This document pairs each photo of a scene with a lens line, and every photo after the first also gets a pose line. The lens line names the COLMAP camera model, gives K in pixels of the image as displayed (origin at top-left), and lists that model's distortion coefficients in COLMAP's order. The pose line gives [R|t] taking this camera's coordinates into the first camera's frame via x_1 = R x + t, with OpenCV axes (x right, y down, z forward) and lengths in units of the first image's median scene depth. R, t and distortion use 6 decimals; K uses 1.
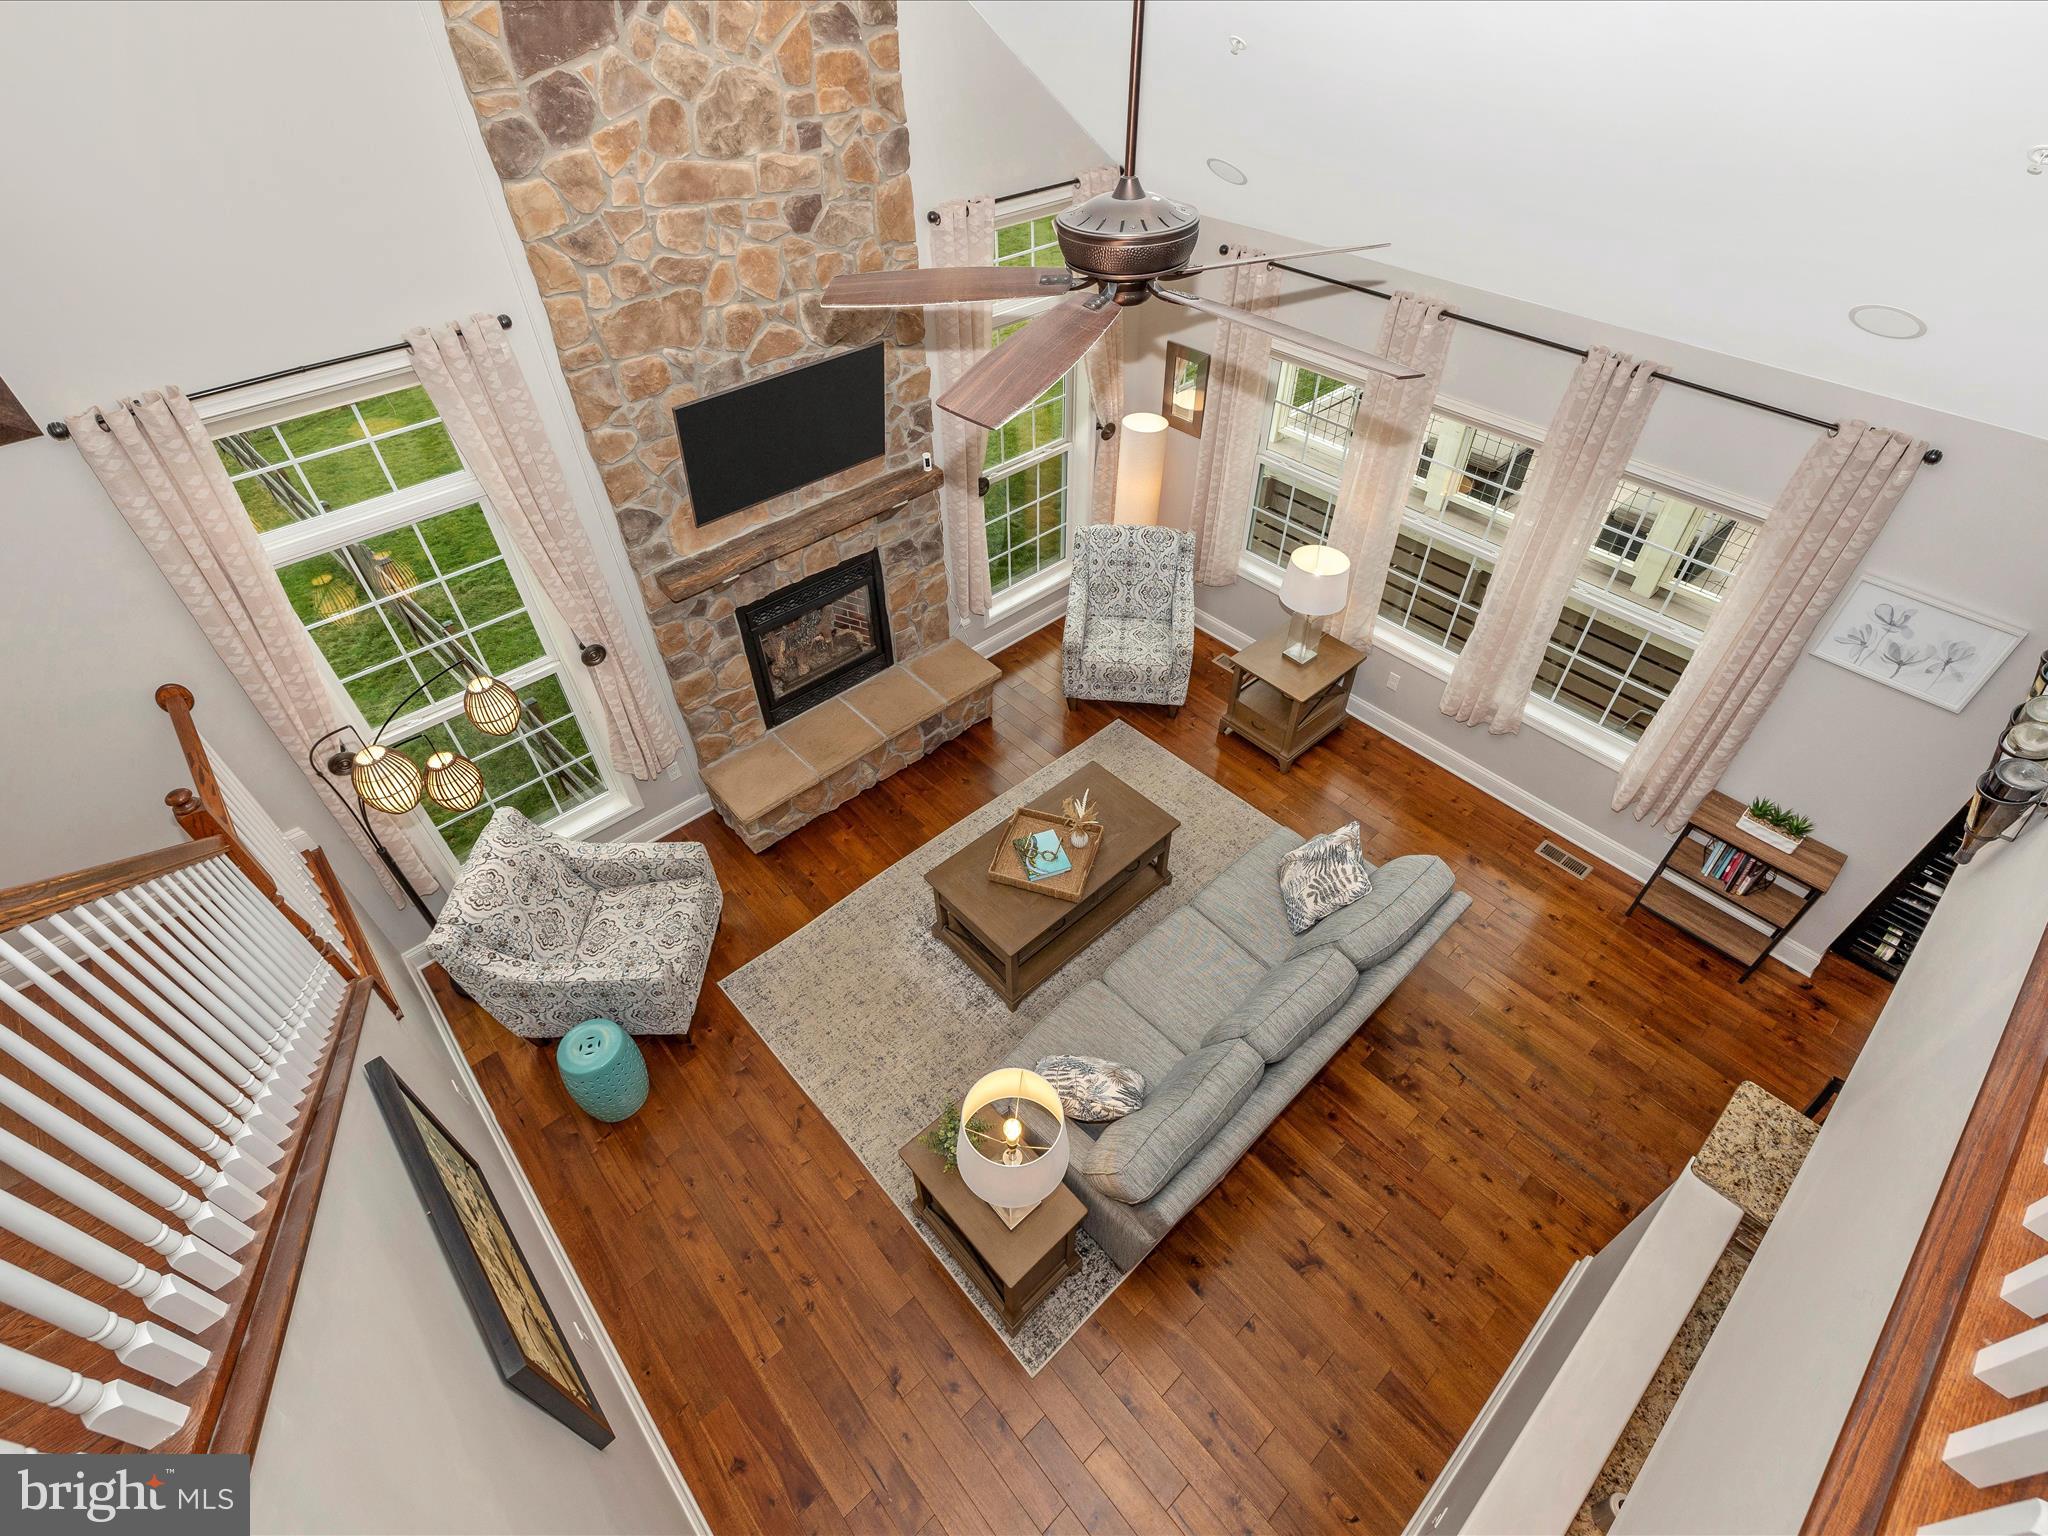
lens RADIAL K [[961.7, 0, 1029.9], [0, 961.7, 751.2], [0, 0, 1]] dist [-0.001805, -0.000069]
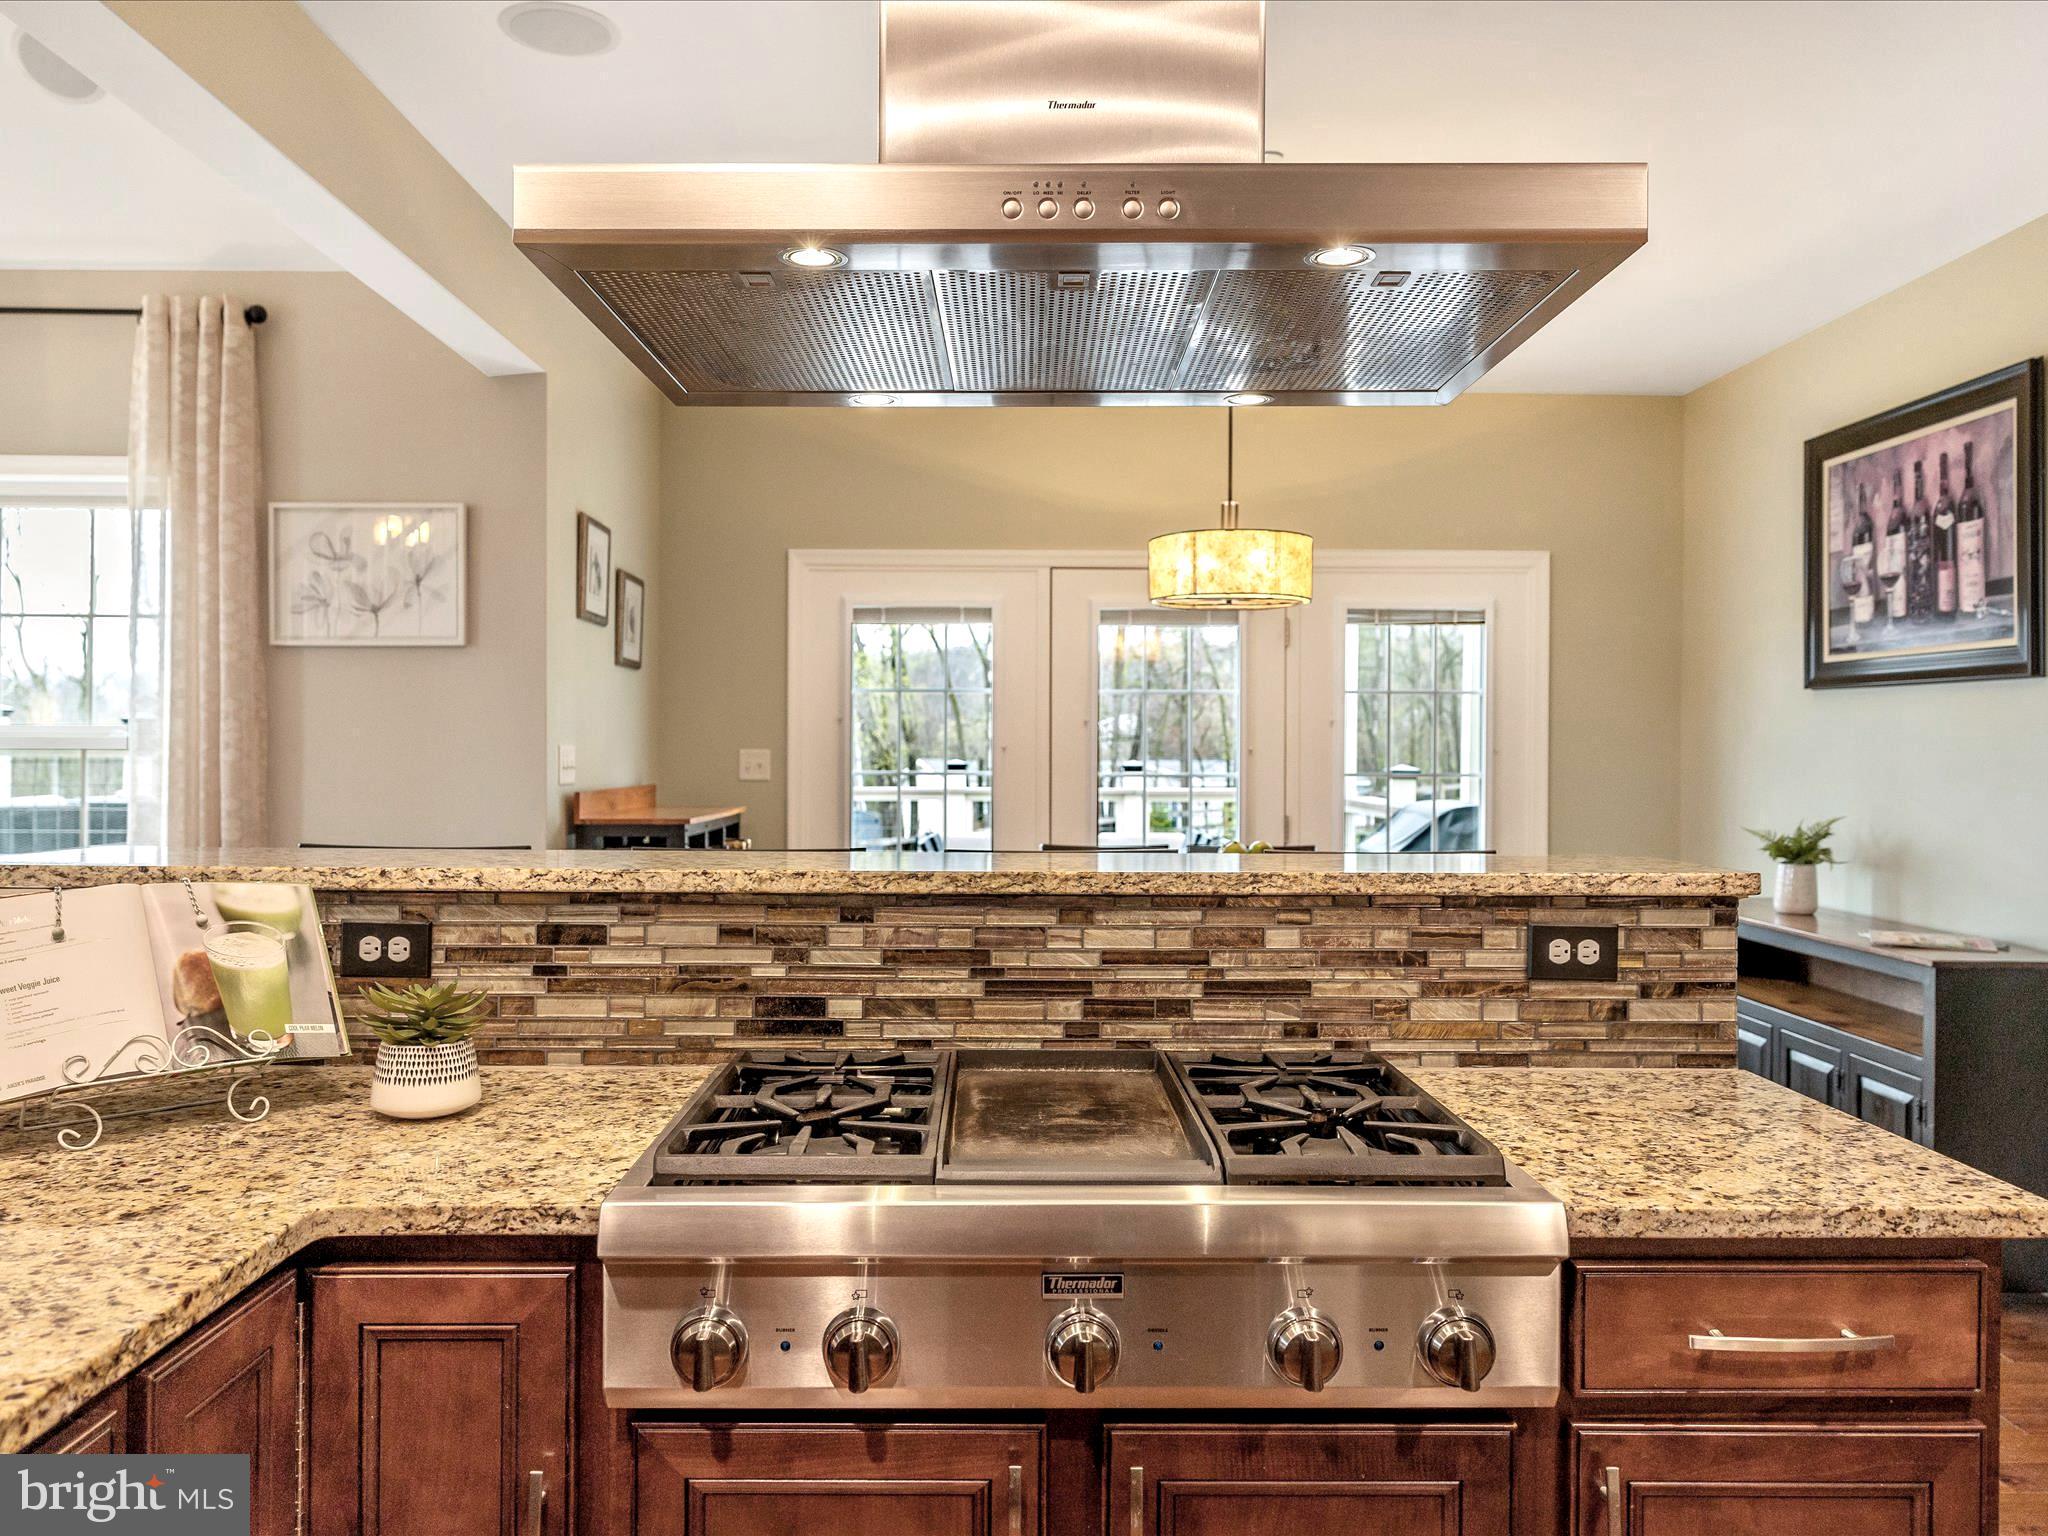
lens RADIAL K [[1541.1, 0, 994.3], [0, 1541.1, 764.5], [0, 0, 1]] dist [-0.018336, 0.017069]
pose [[0.666359, 0.005211, 0.745613, 0.335706], [0.505201, 0.732305, -0.456619, 0.630106], [-0.548395, 0.680957, 0.485346, 0.262073]]
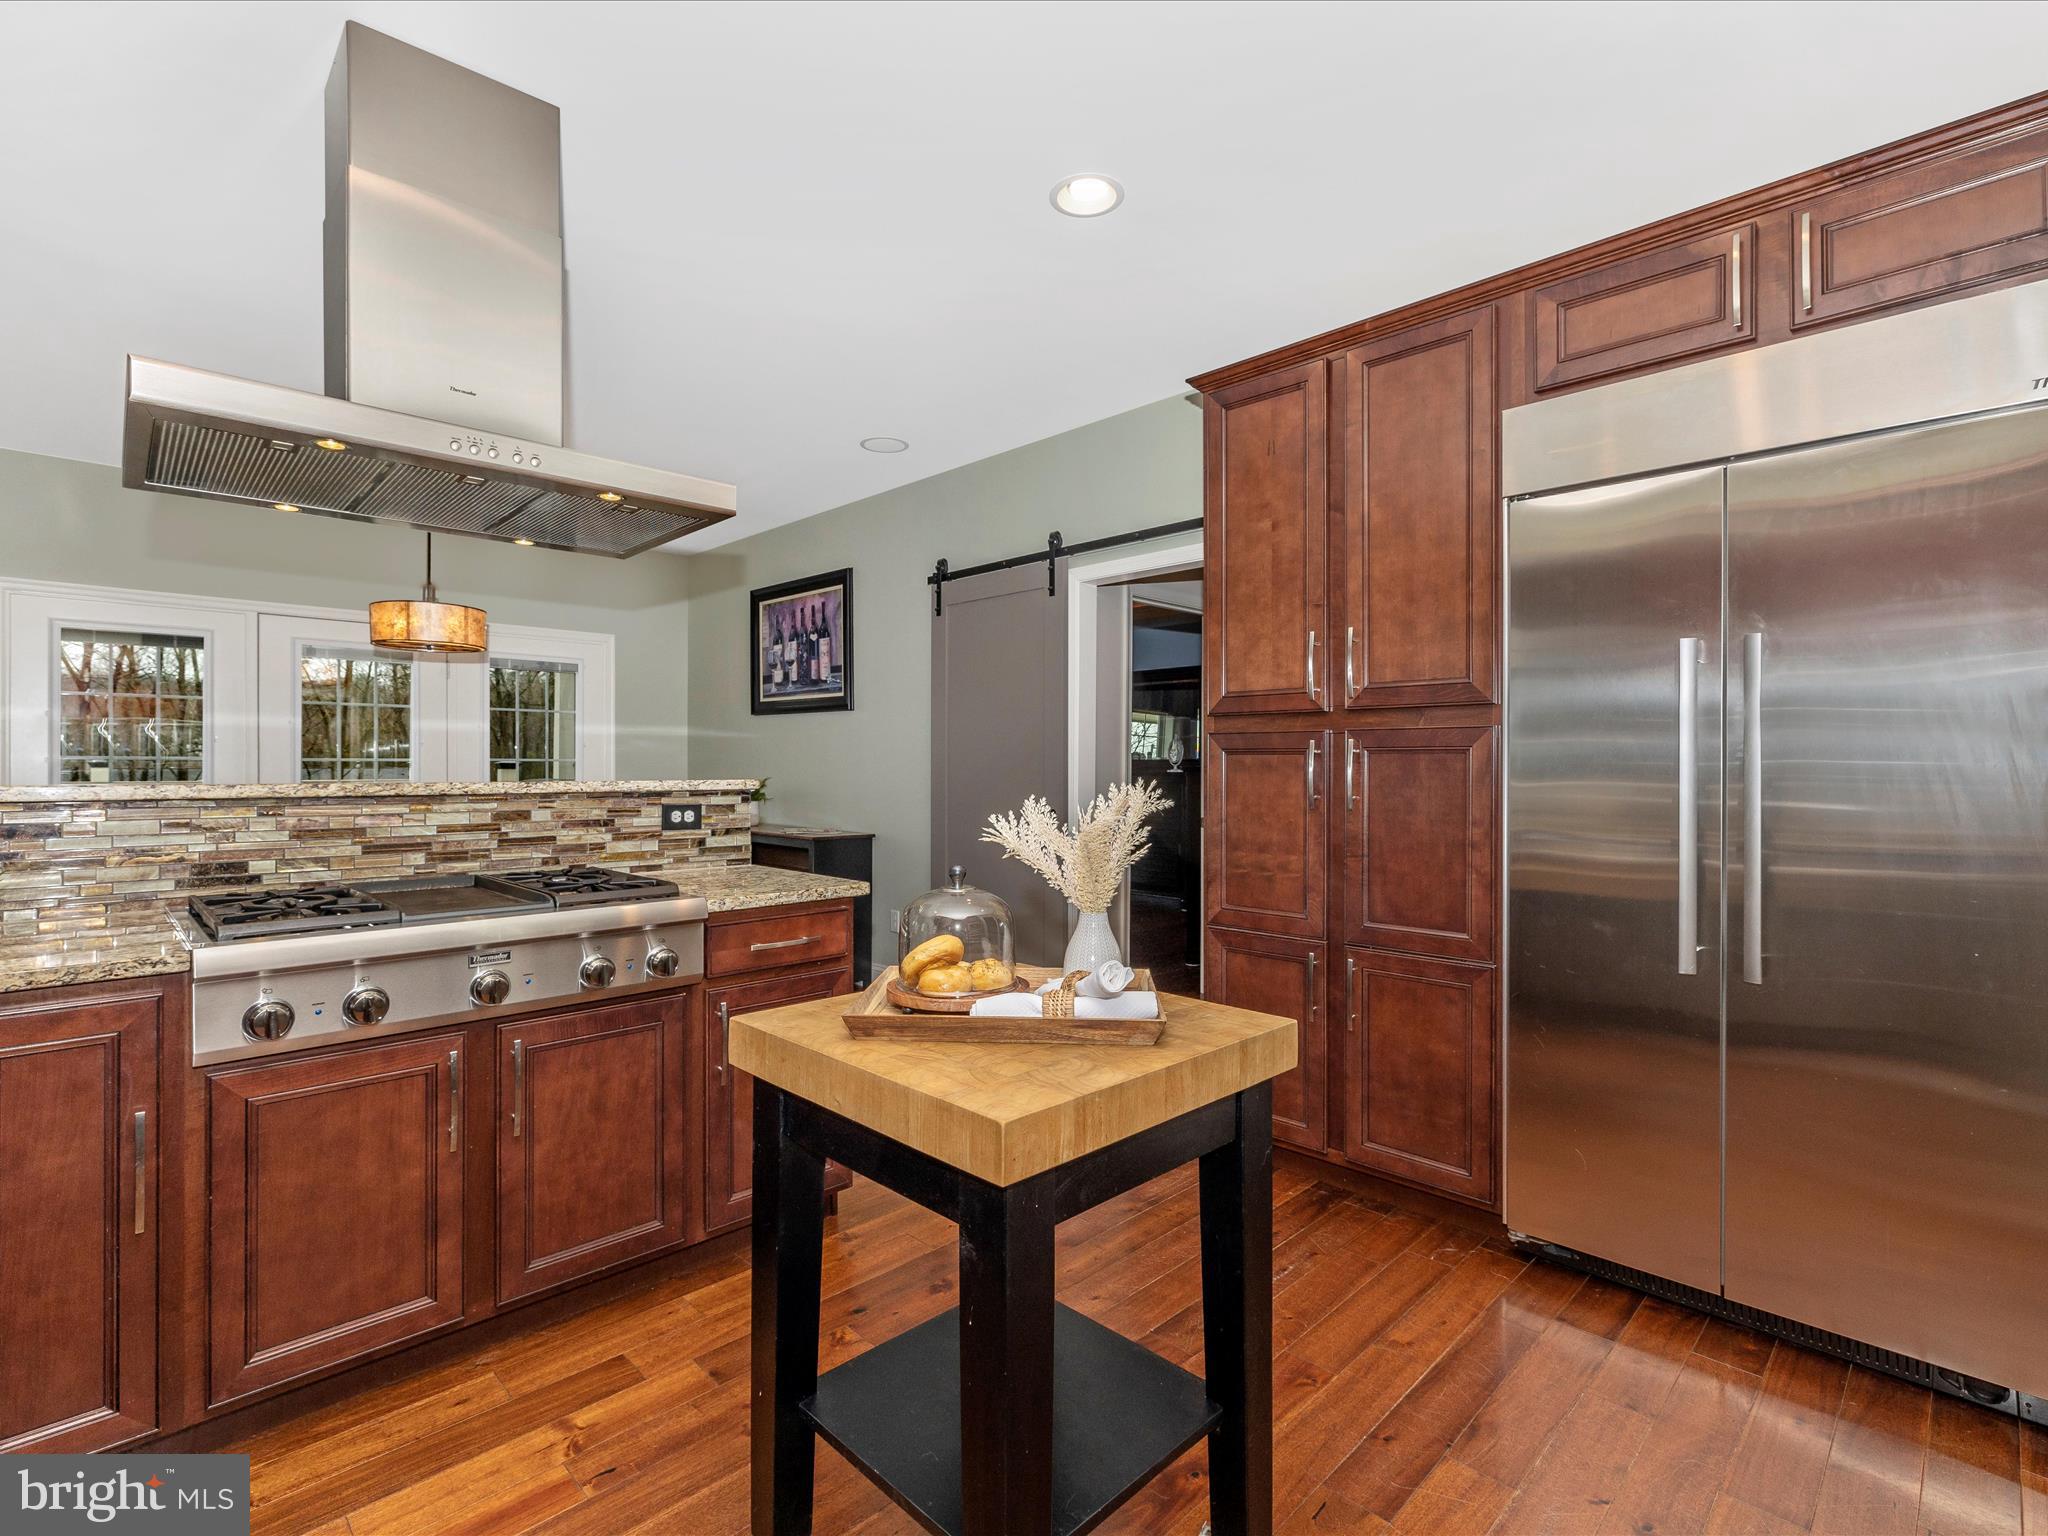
lens RADIAL K [[965.8, 0, 1016.0], [0, 965.8, 749.6], [0, 0, 1]] dist [-0.003443, -0.000462]
pose [[-0.048431, 0.027296, 0.998453, 0.154644], [0.684788, 0.728621, 0.013297, 0.657552], [-0.727131, 0.684373, -0.053980, 0.273726]]
